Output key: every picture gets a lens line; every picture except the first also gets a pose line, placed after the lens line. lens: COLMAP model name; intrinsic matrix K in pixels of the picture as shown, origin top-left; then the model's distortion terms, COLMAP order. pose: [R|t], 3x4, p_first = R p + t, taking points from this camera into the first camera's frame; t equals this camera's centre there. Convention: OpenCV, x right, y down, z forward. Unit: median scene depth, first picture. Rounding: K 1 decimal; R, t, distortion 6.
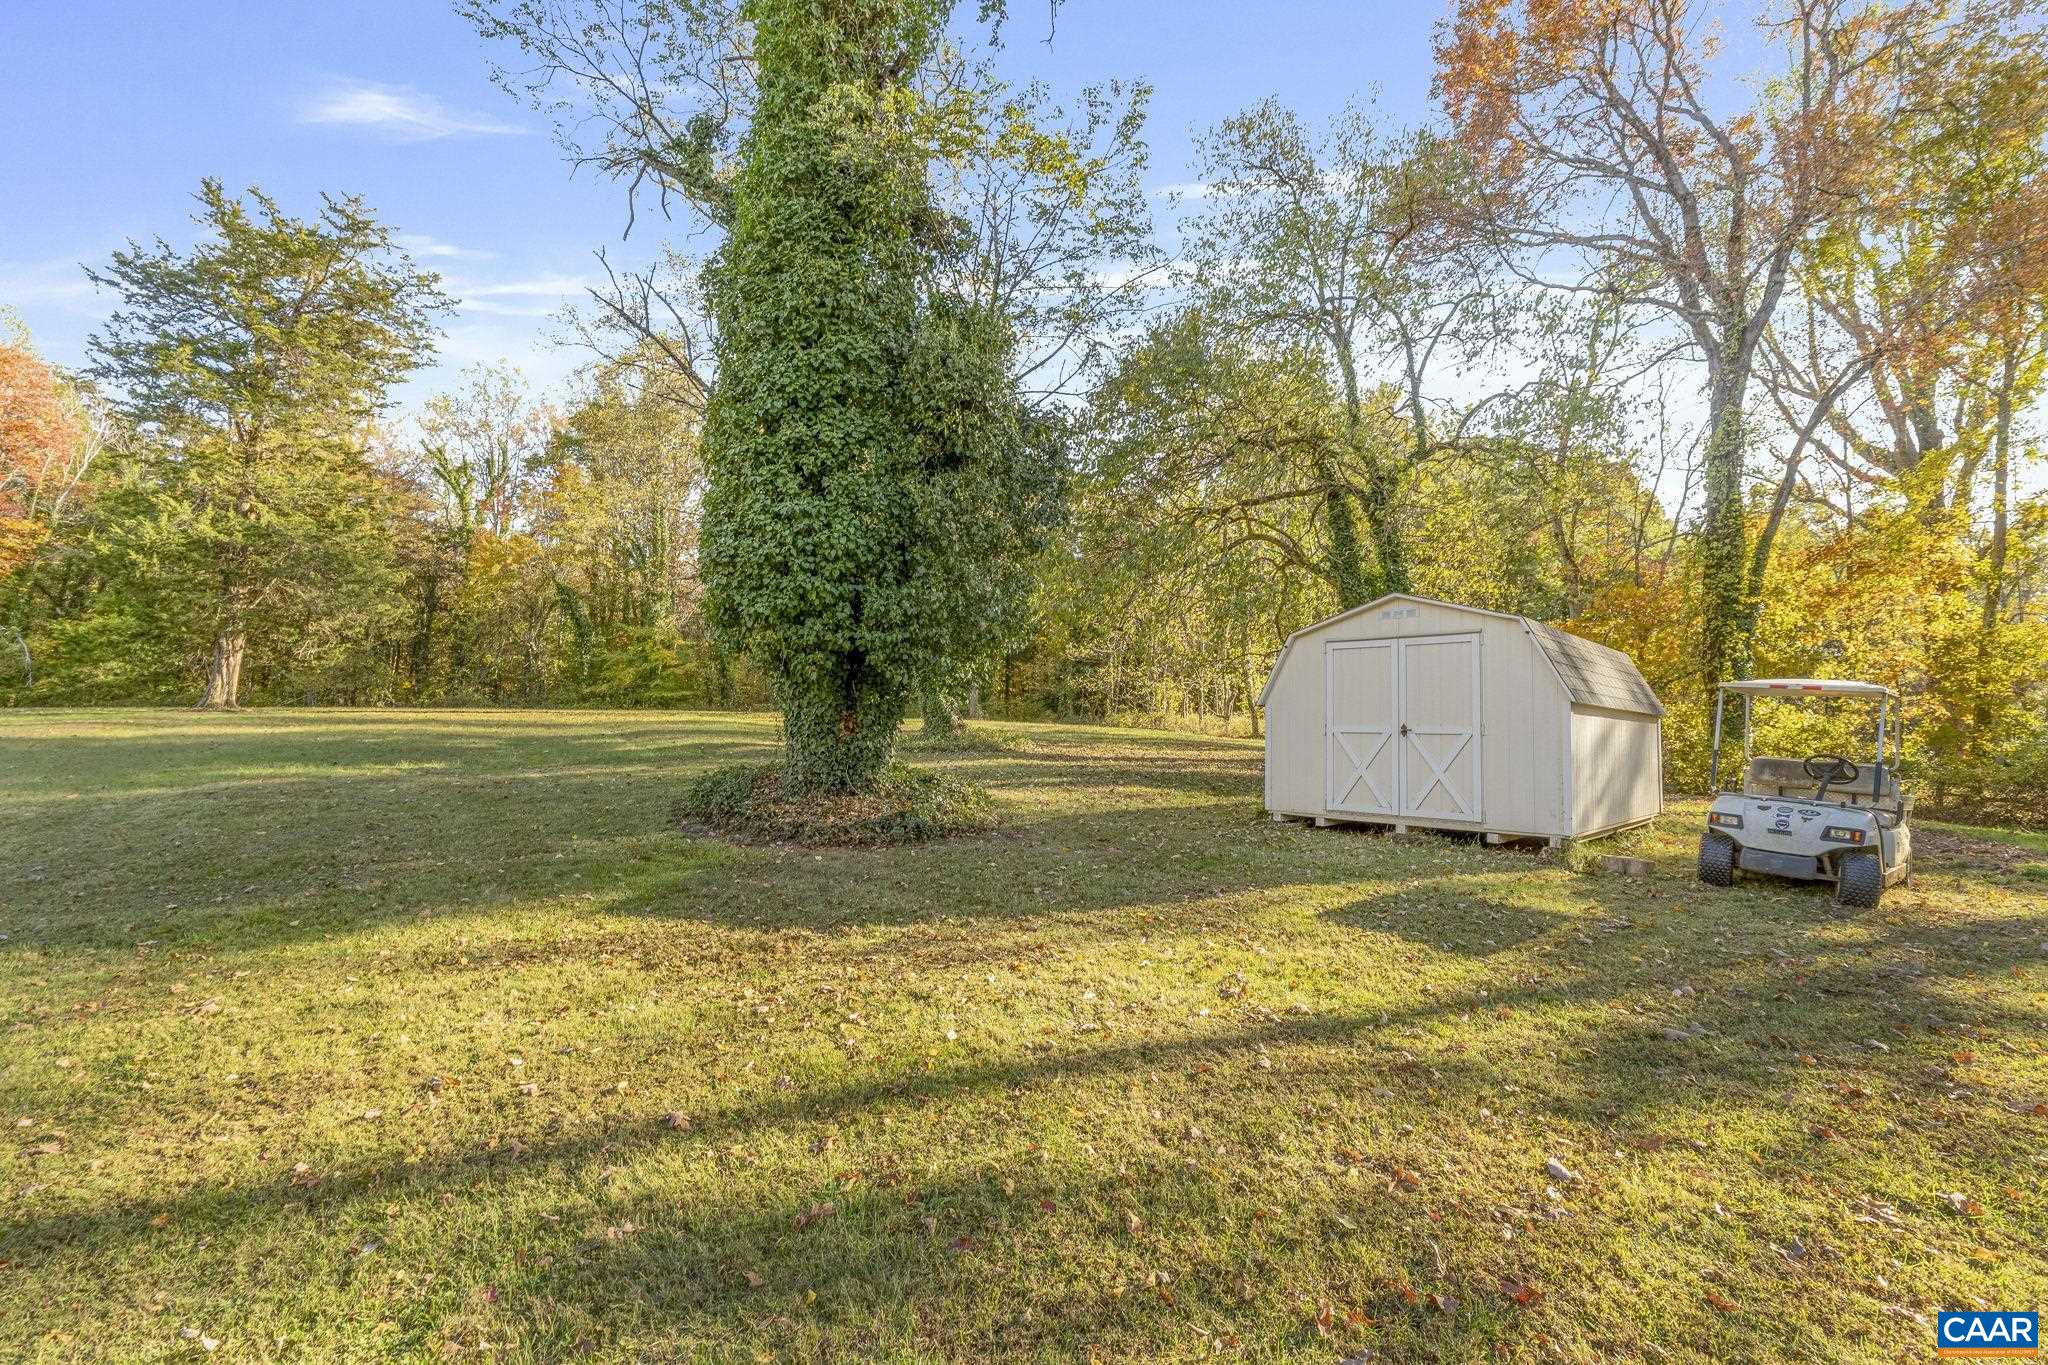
lens RADIAL K [[913.4, 0, 1027.8], [0, 913.4, 695.5], [0, 0, 1]] dist [-0.009306, -0.000202]
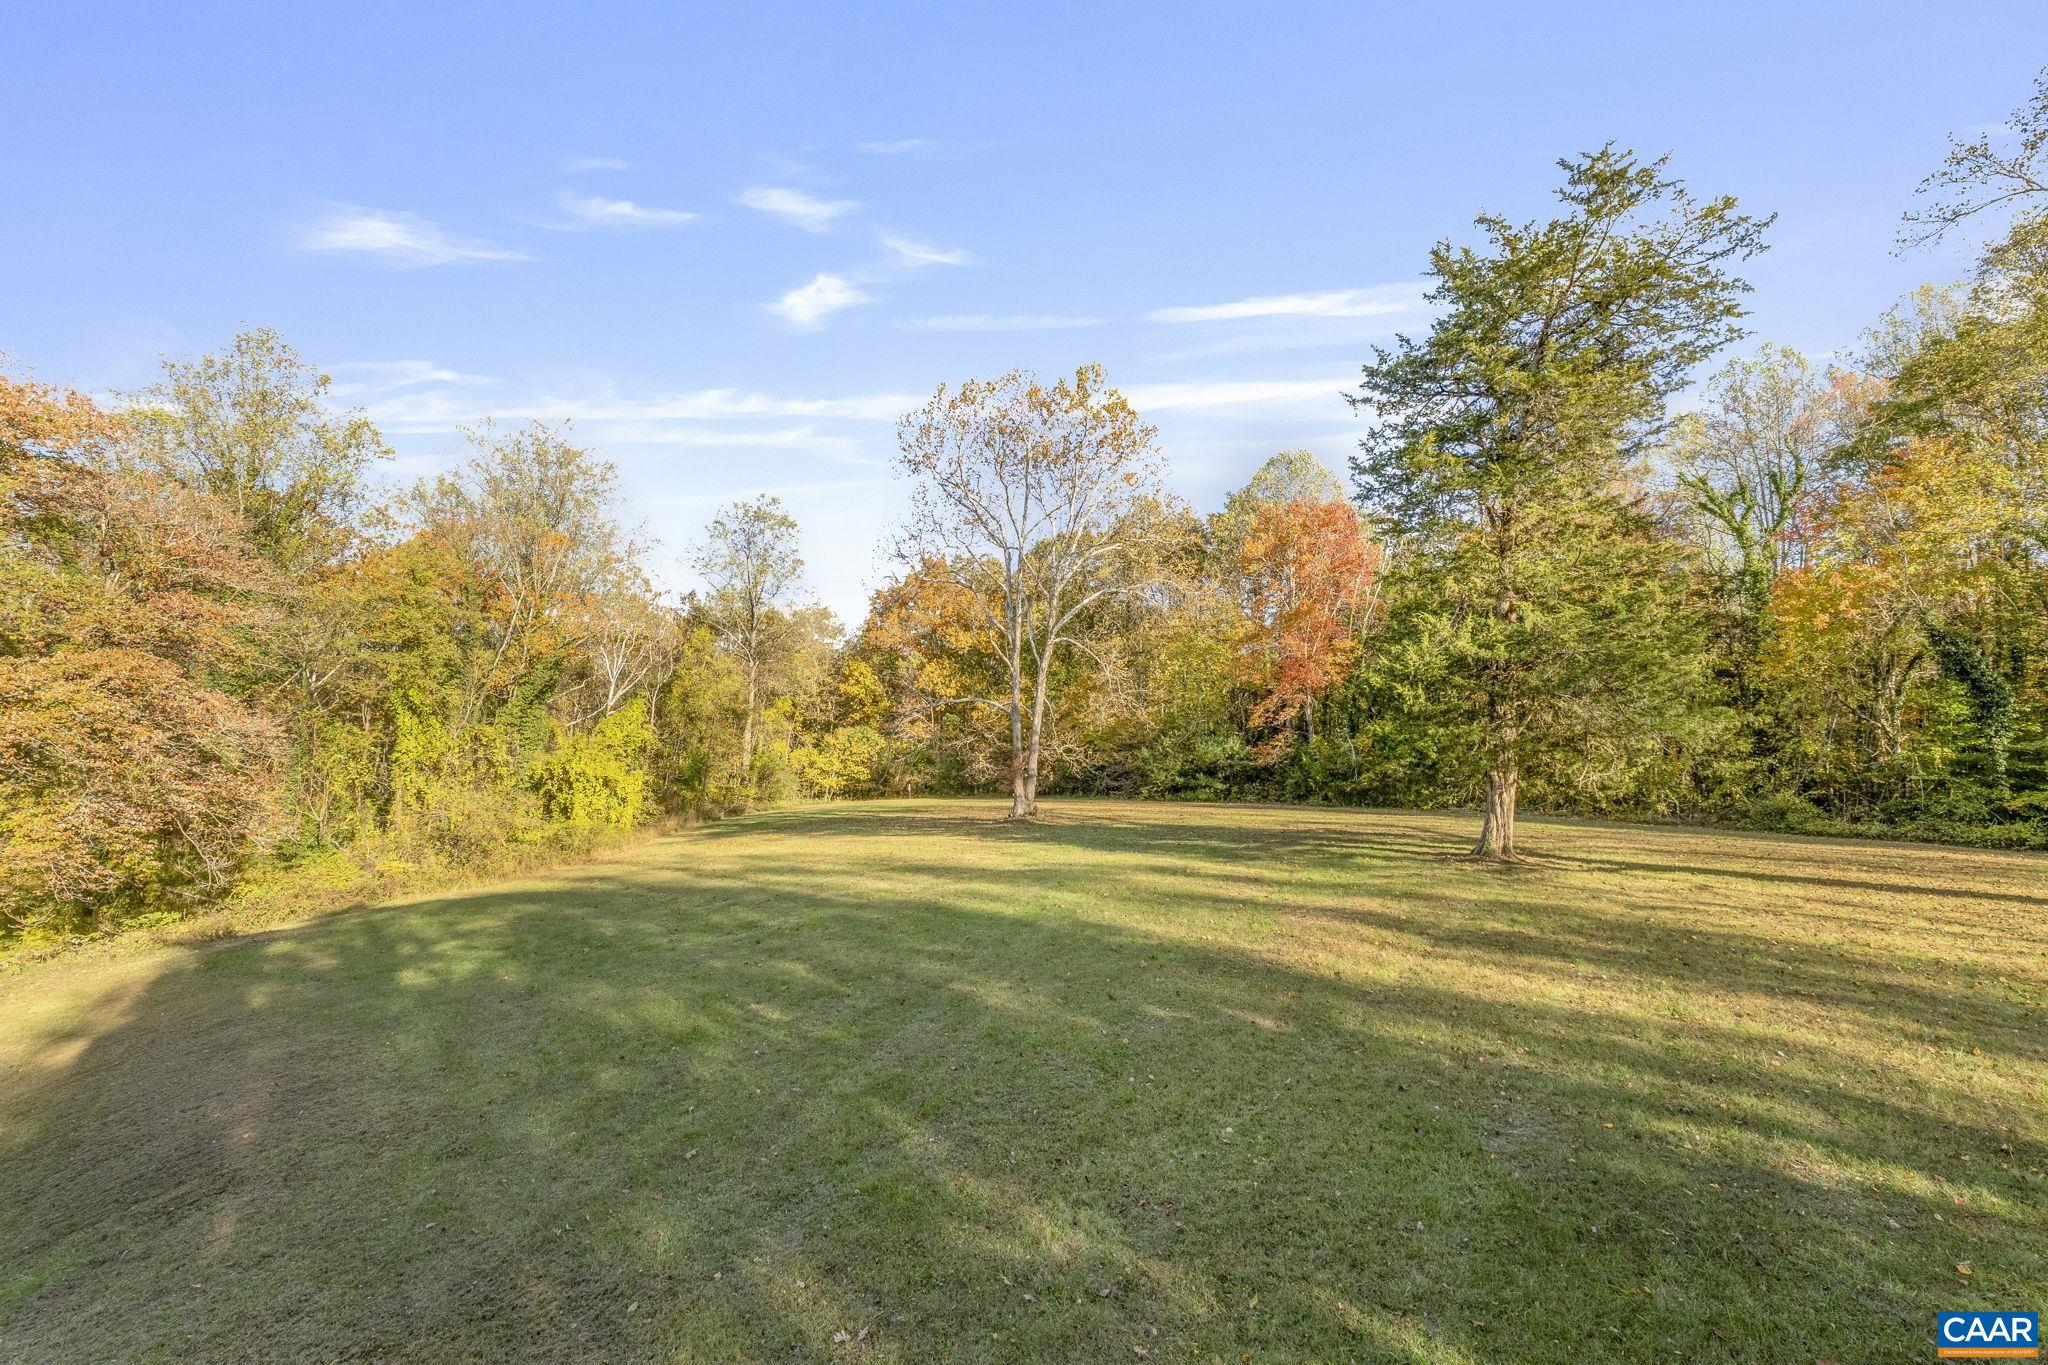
lens RADIAL K [[913.4, 0, 1027.8], [0, 913.4, 695.5], [0, 0, 1]] dist [-0.009306, -0.000202]
pose [[0.364037, -0.084351, -0.927557, -0.271895], [0.035998, 0.996421, -0.076486, -0.083175], [0.930688, -0.005546, 0.365771, 0.307341]]
